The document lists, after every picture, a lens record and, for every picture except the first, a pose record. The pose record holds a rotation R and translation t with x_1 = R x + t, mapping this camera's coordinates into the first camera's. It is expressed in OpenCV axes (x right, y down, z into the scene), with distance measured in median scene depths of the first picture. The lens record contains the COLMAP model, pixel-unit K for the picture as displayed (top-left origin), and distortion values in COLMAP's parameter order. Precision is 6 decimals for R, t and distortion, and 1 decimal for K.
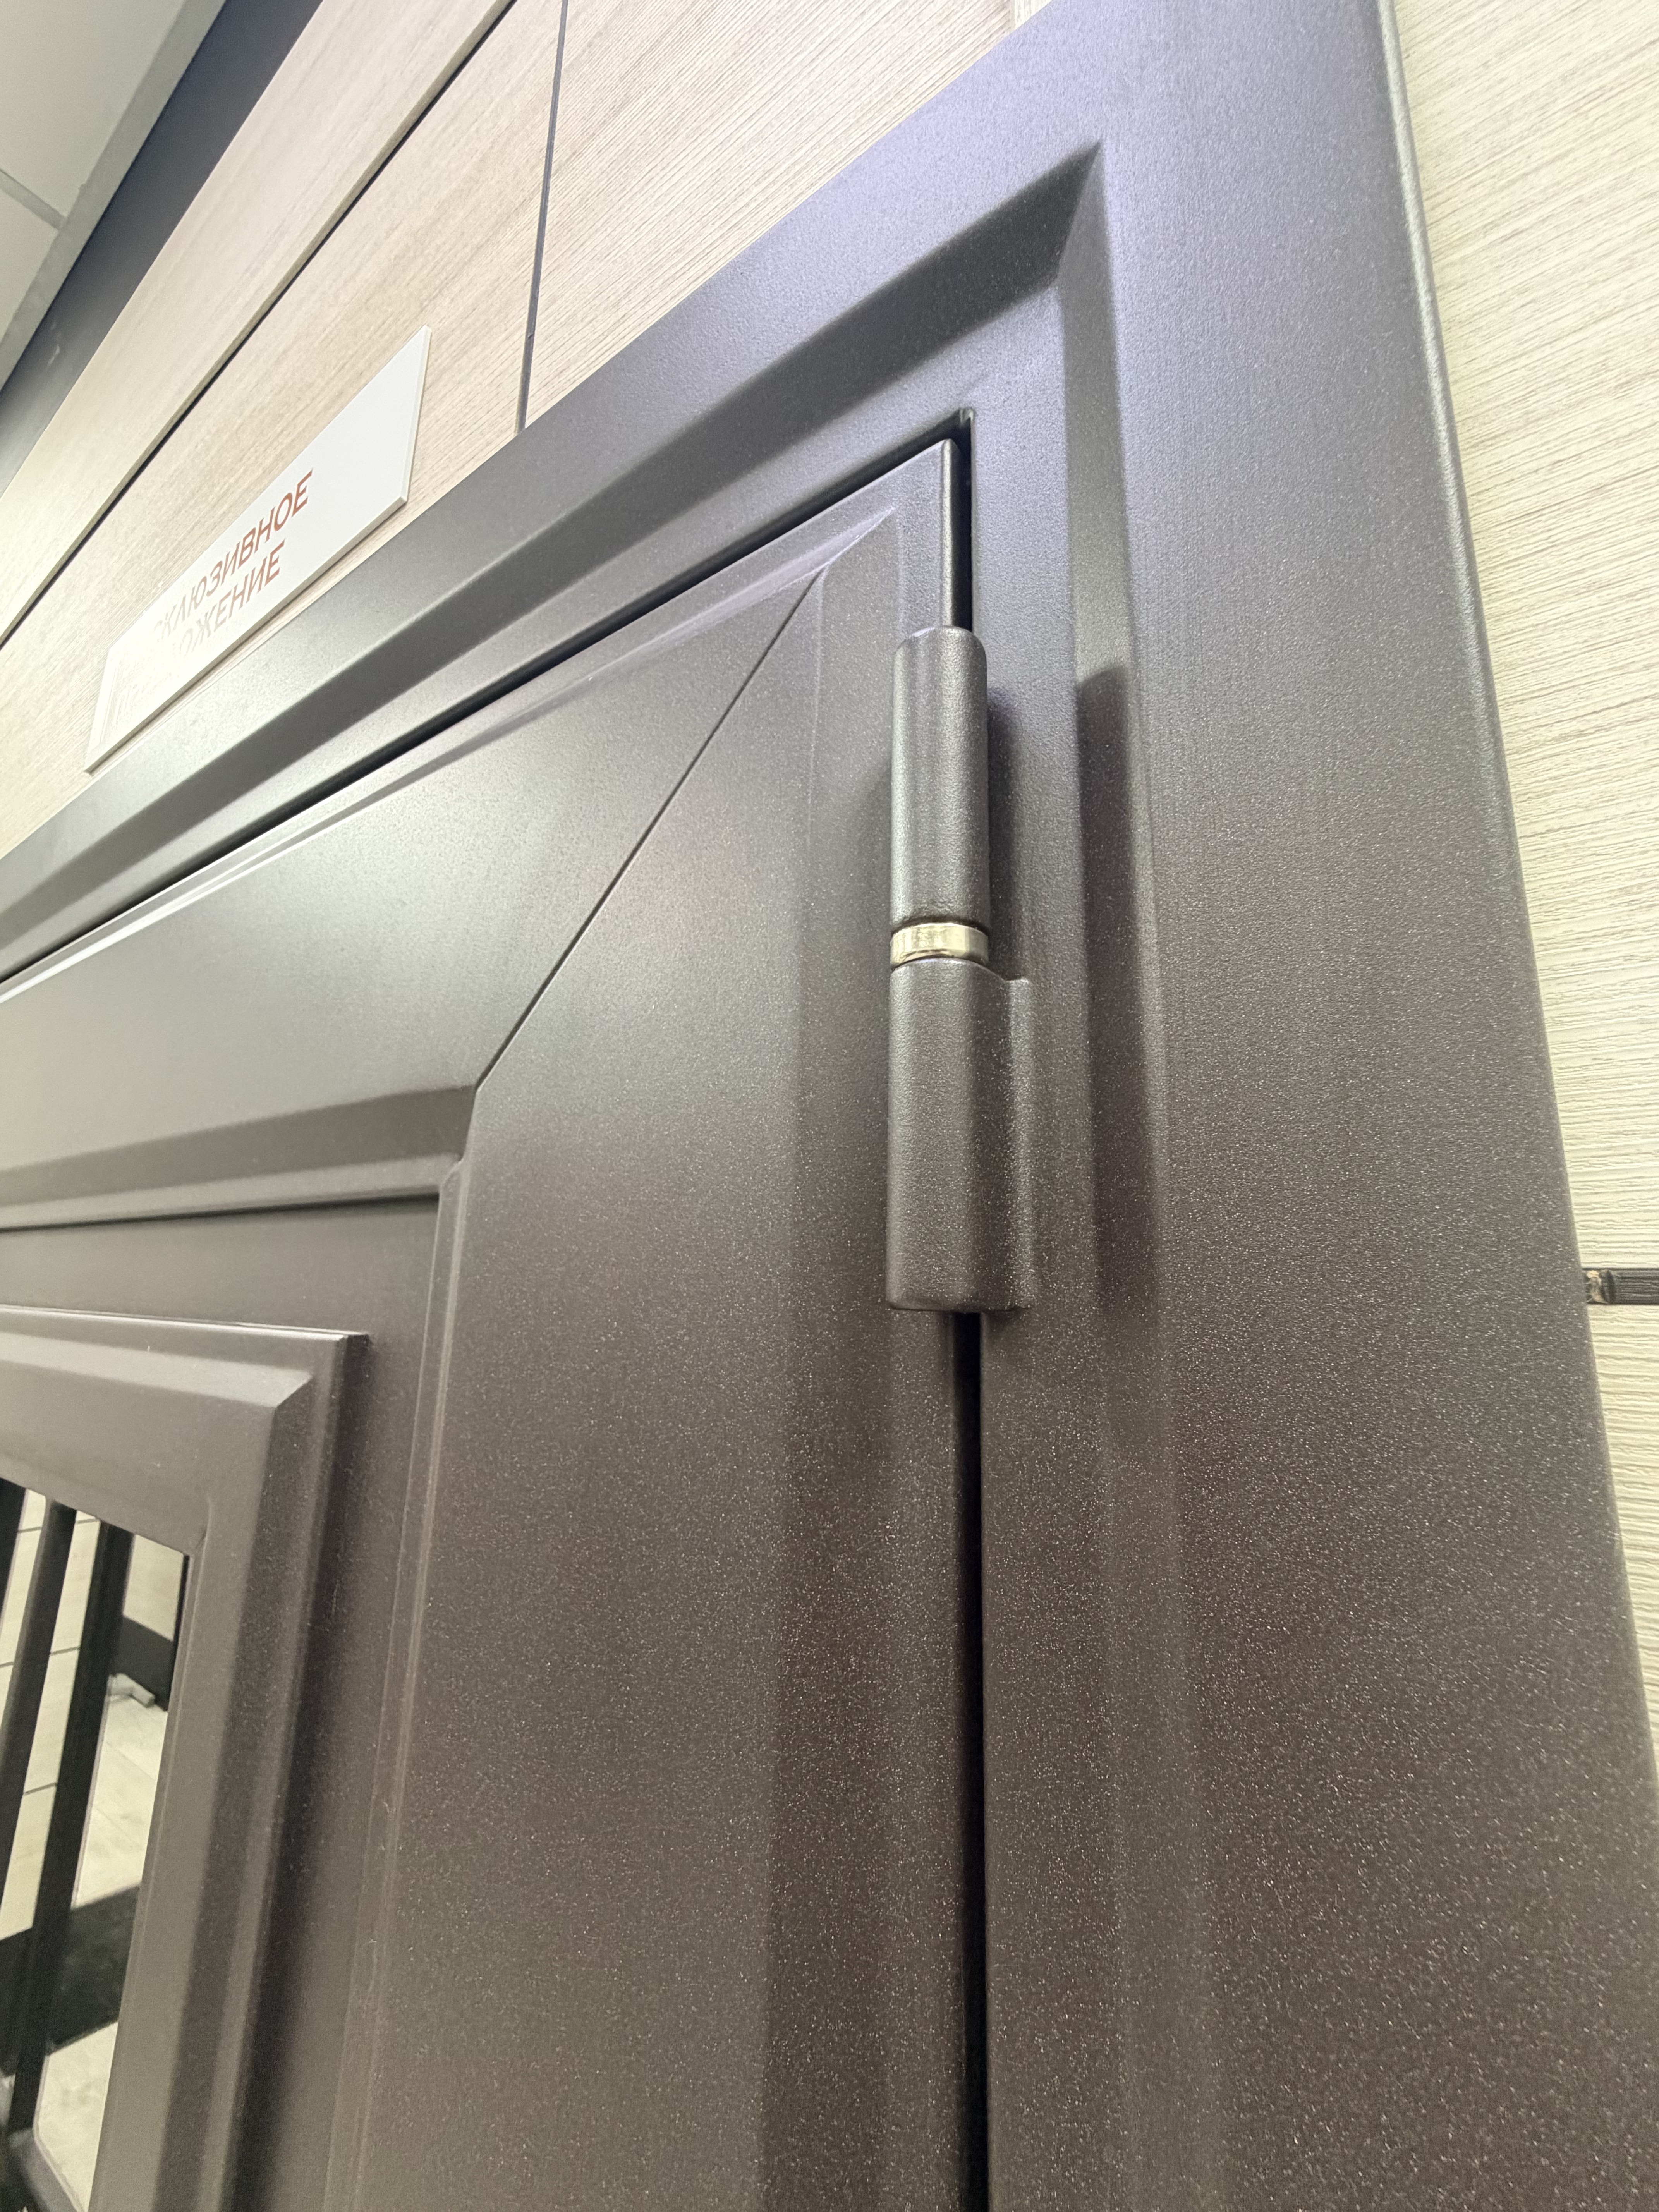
lens RADIAL K [[921.8, 0, 826.9], [0, 921.8, 1095.8], [0, 0, 1]] dist [0.003198, -0.001440]
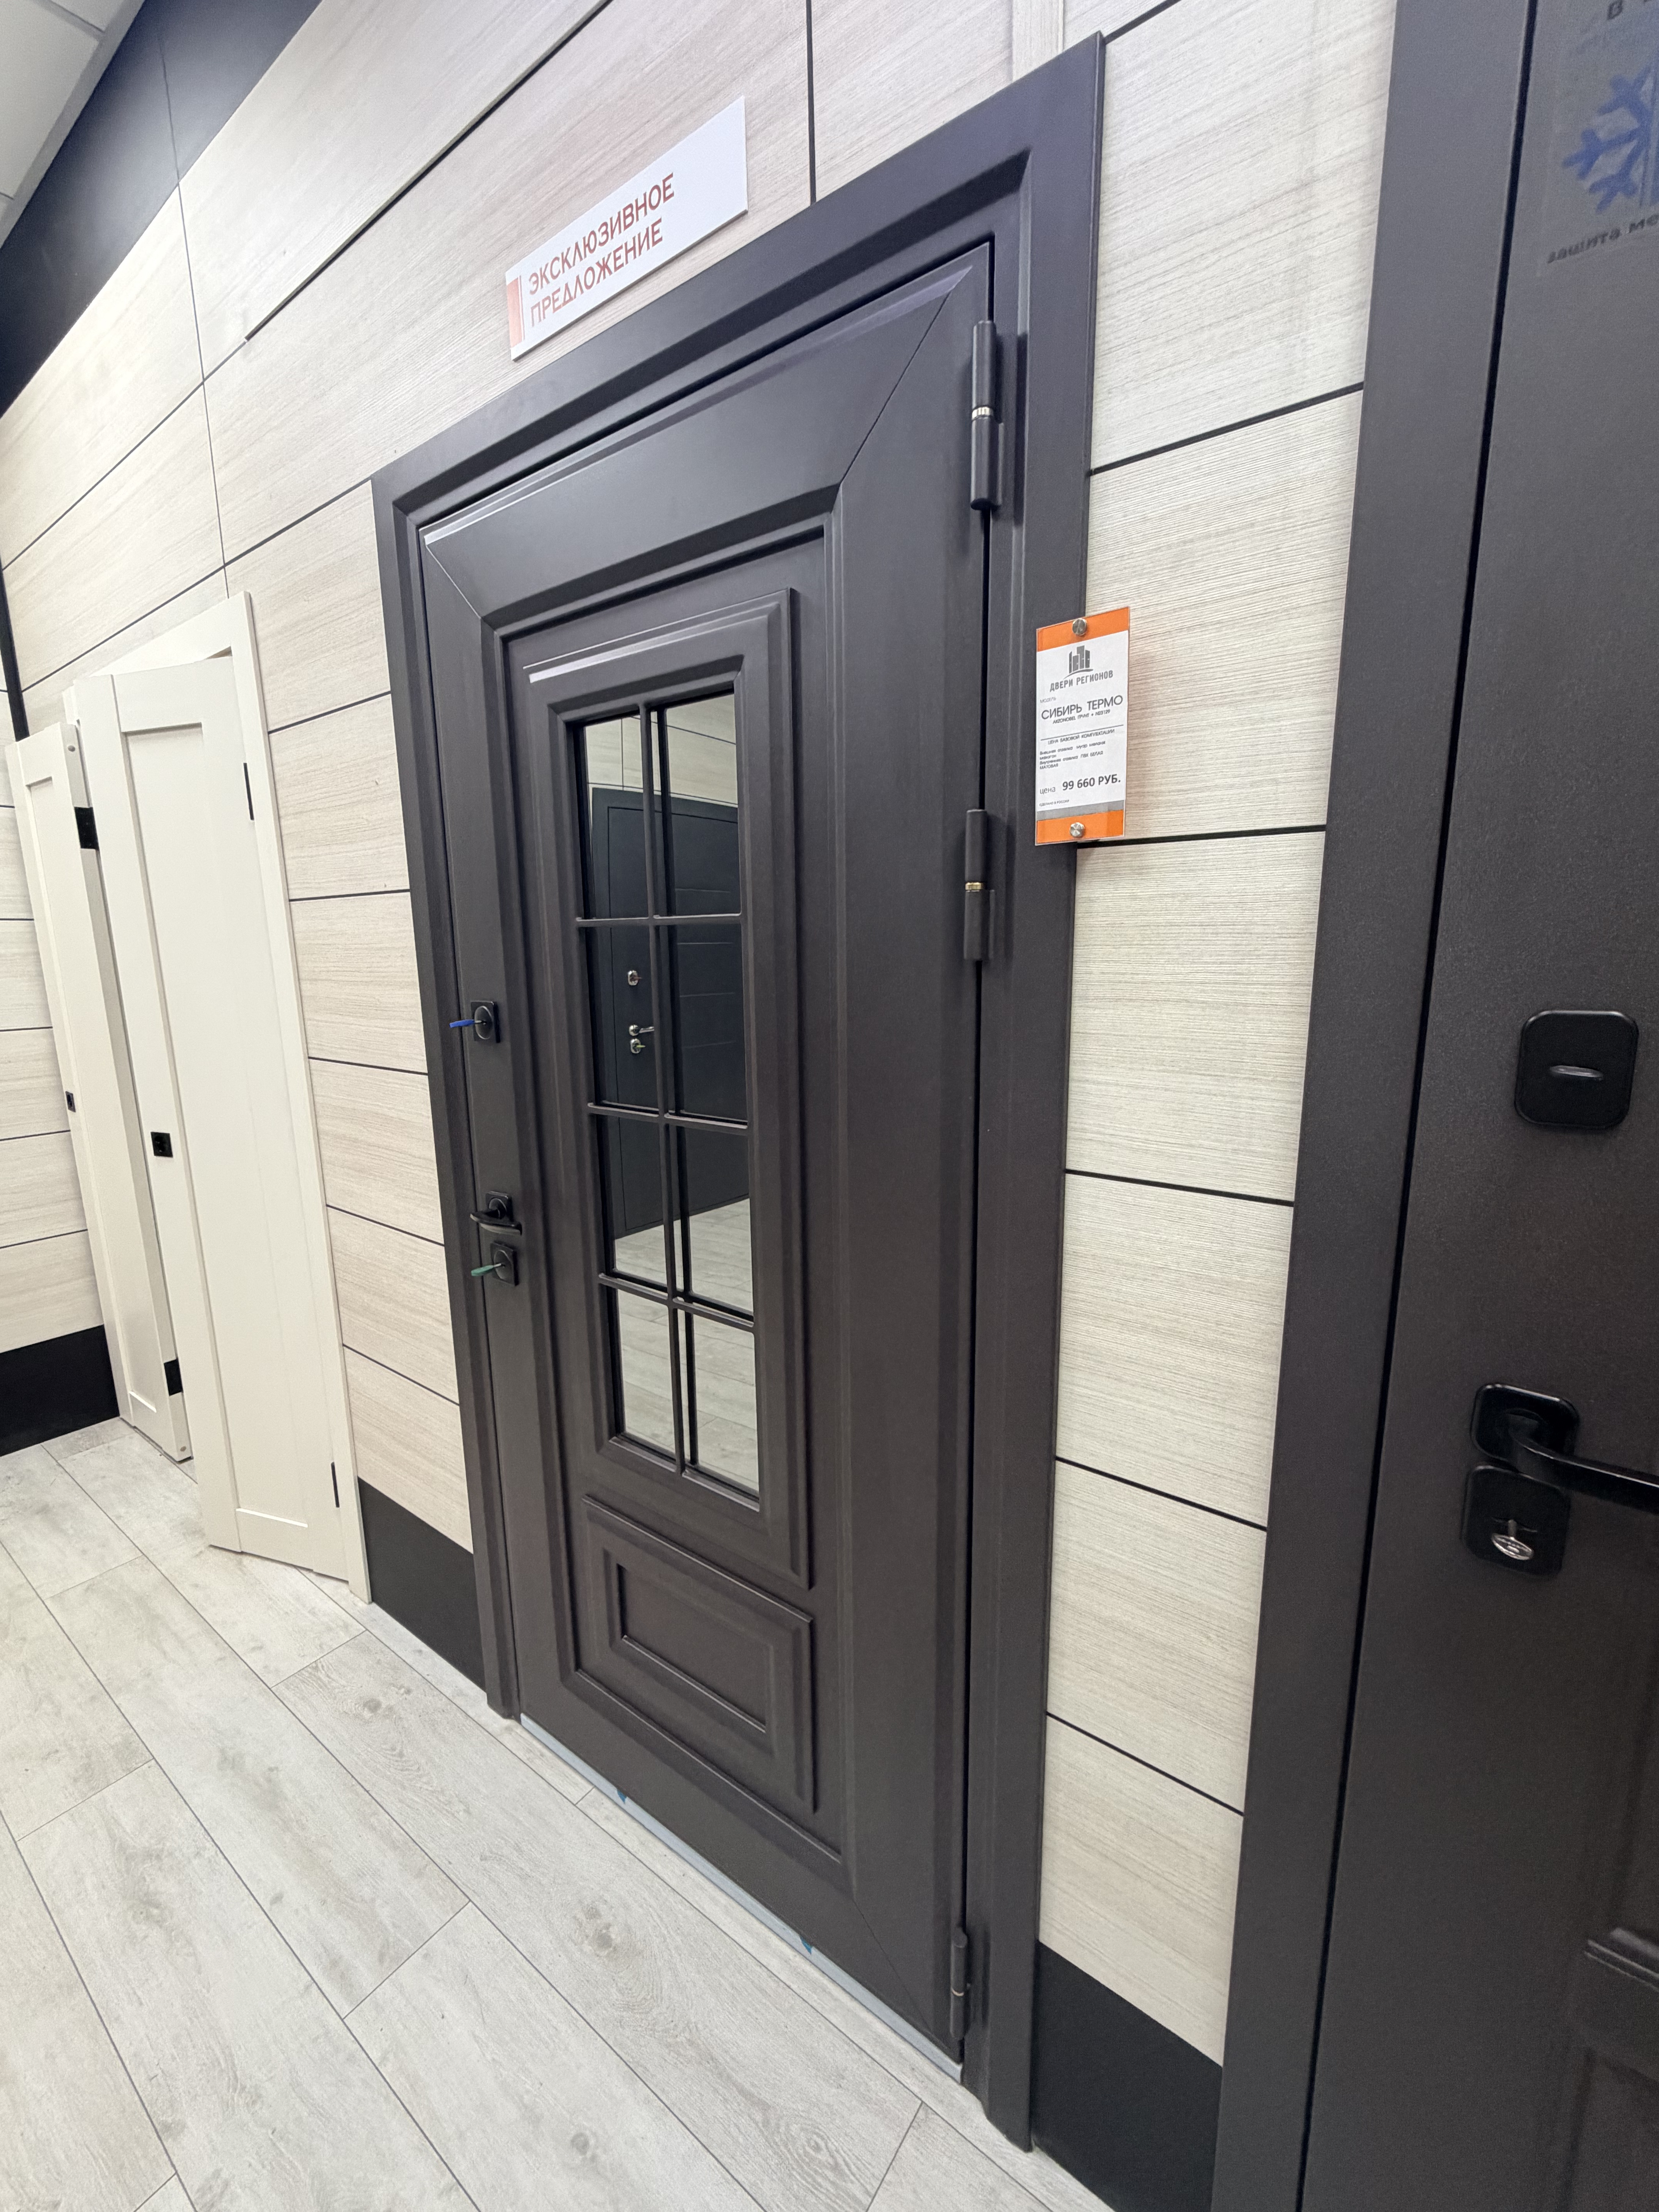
lens RADIAL K [[921.8, 0, 834.9], [0, 921.8, 1099.2], [0, 0, 1]] dist [0.003198, -0.001440]
pose [[0.998887, -0.030472, -0.035989, -0.431584], [0.041942, 0.922940, 0.382652, 0.941560], [0.021556, -0.383736, 0.923191, -3.573259]]
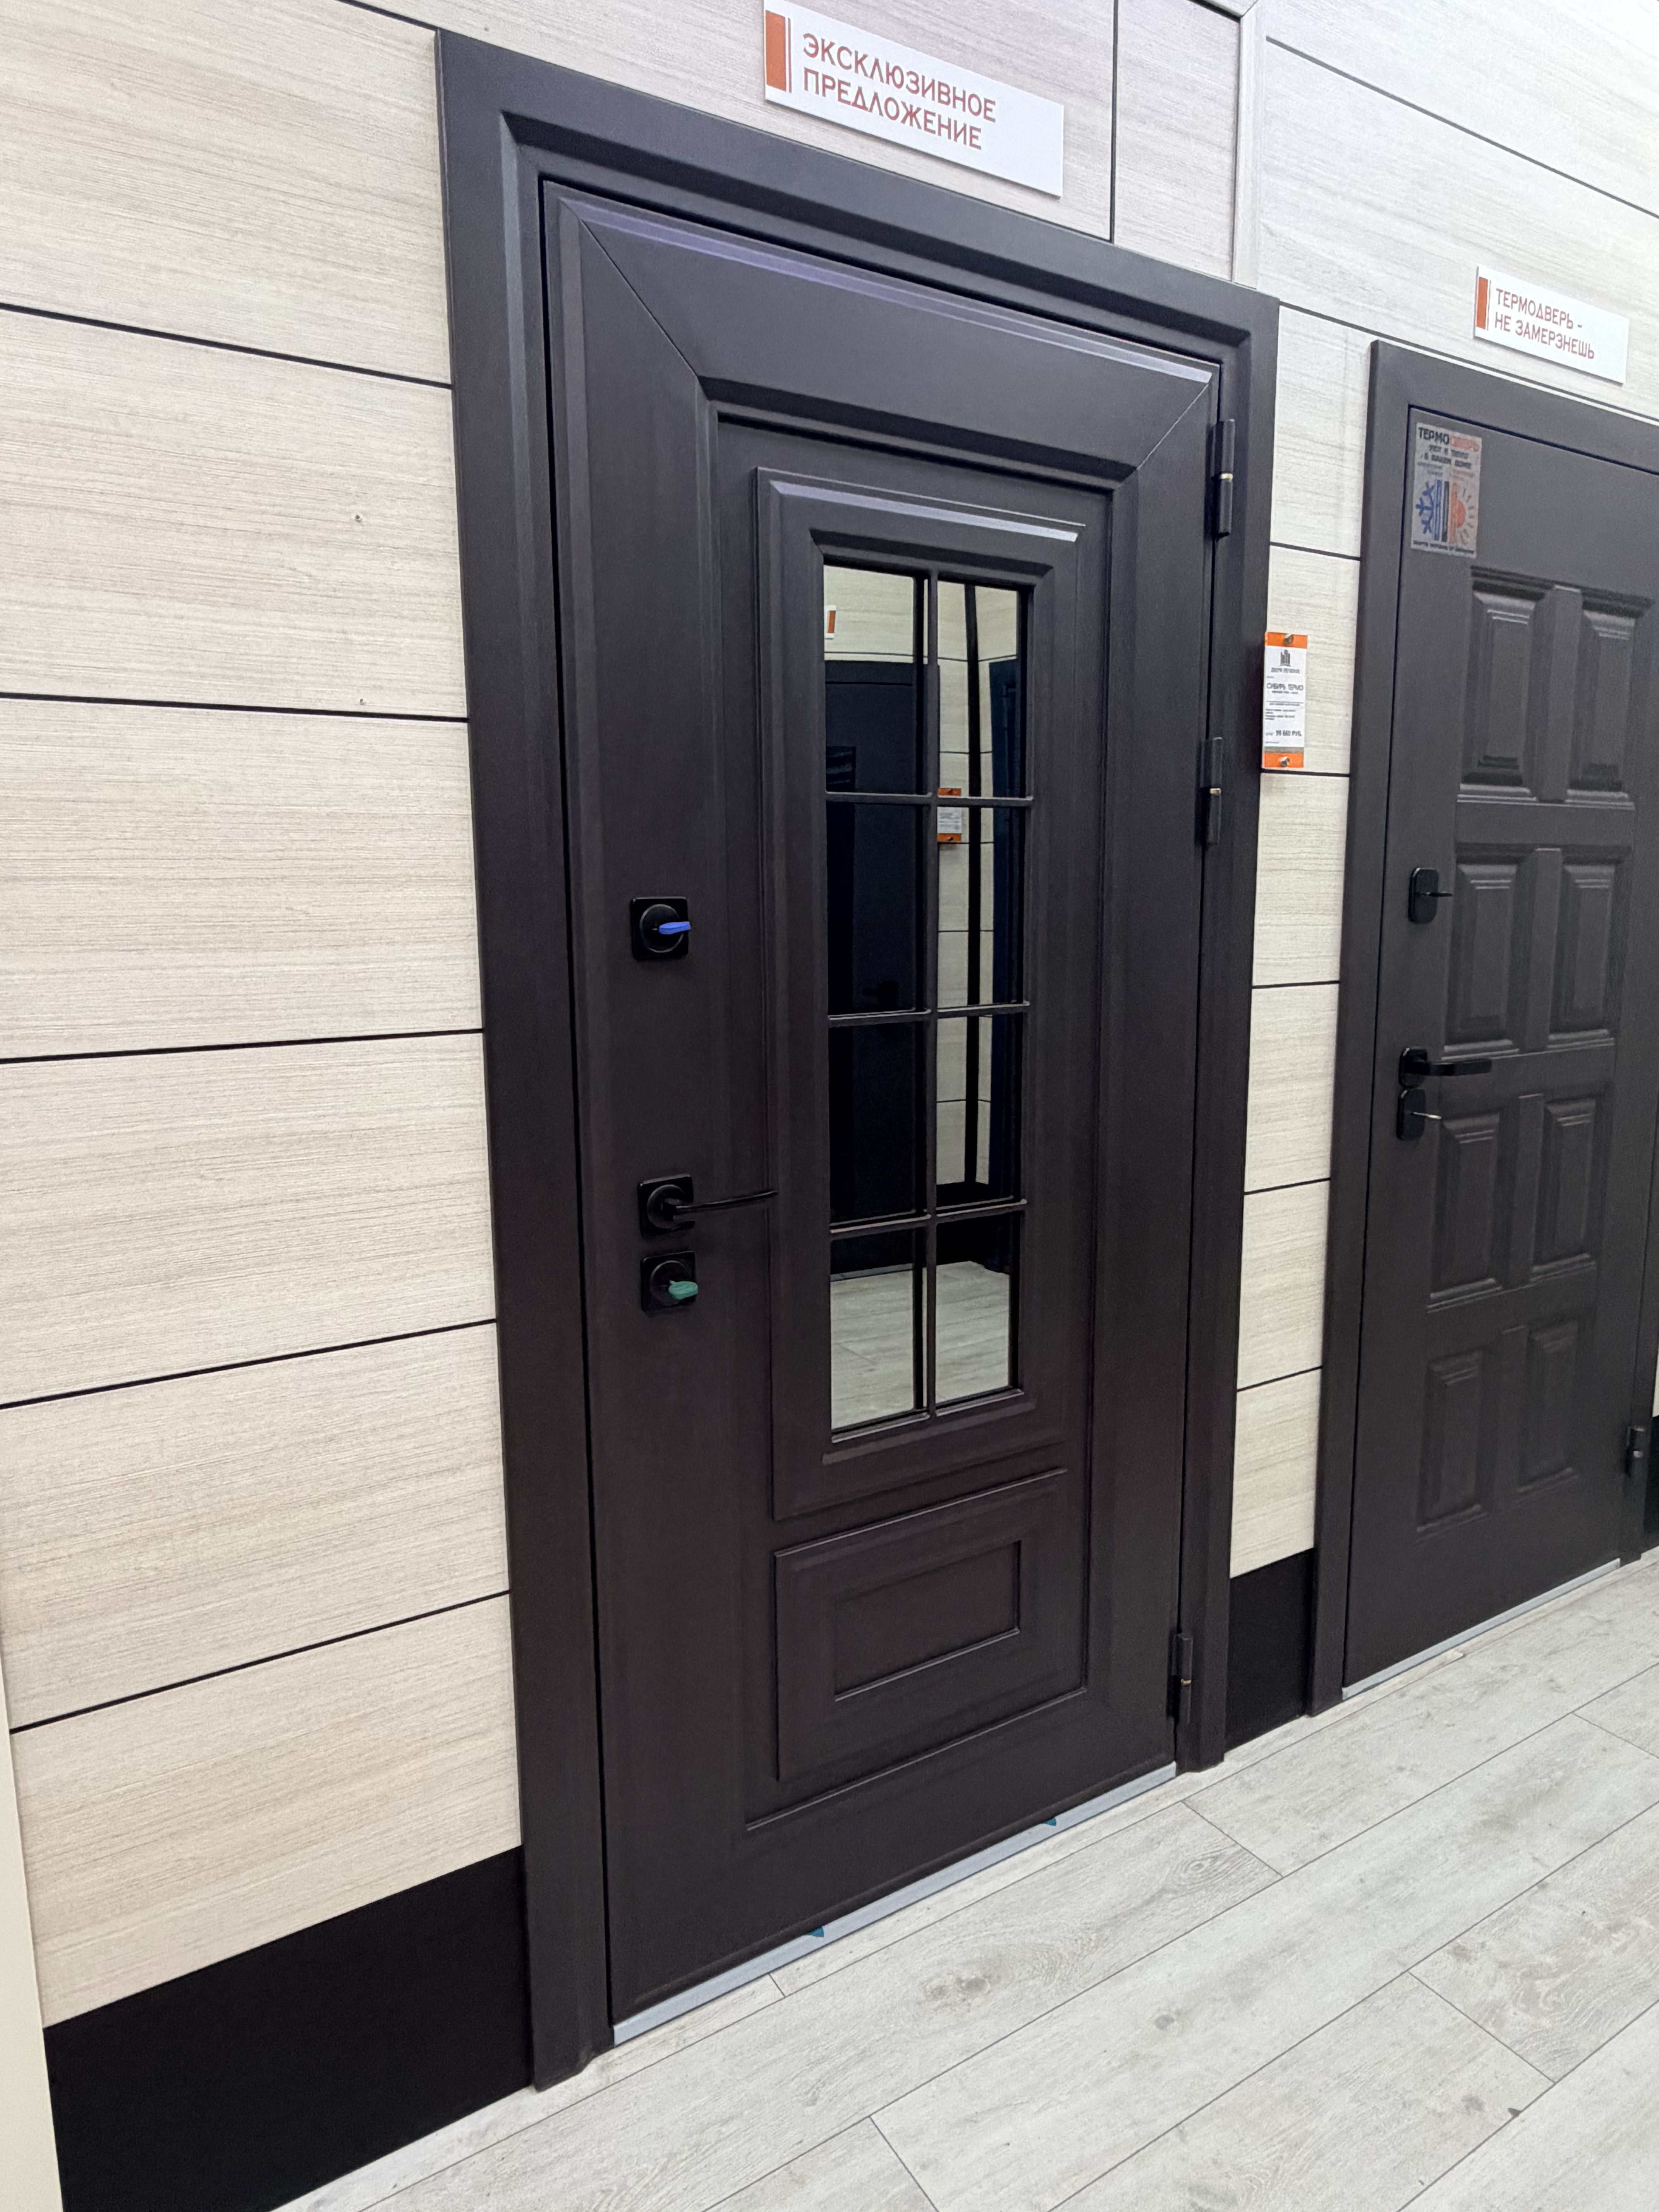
lens RADIAL K [[1382.0, 0, 852.2], [0, 1382.0, 1076.4], [0, 0, 1]] dist [-0.001378, 0.001496]
pose [[0.385022, -0.154253, 0.909925, -8.824131], [-0.187823, 0.952204, 0.240895, 1.692756], [-0.903593, -0.263655, 0.337647, -0.798004]]
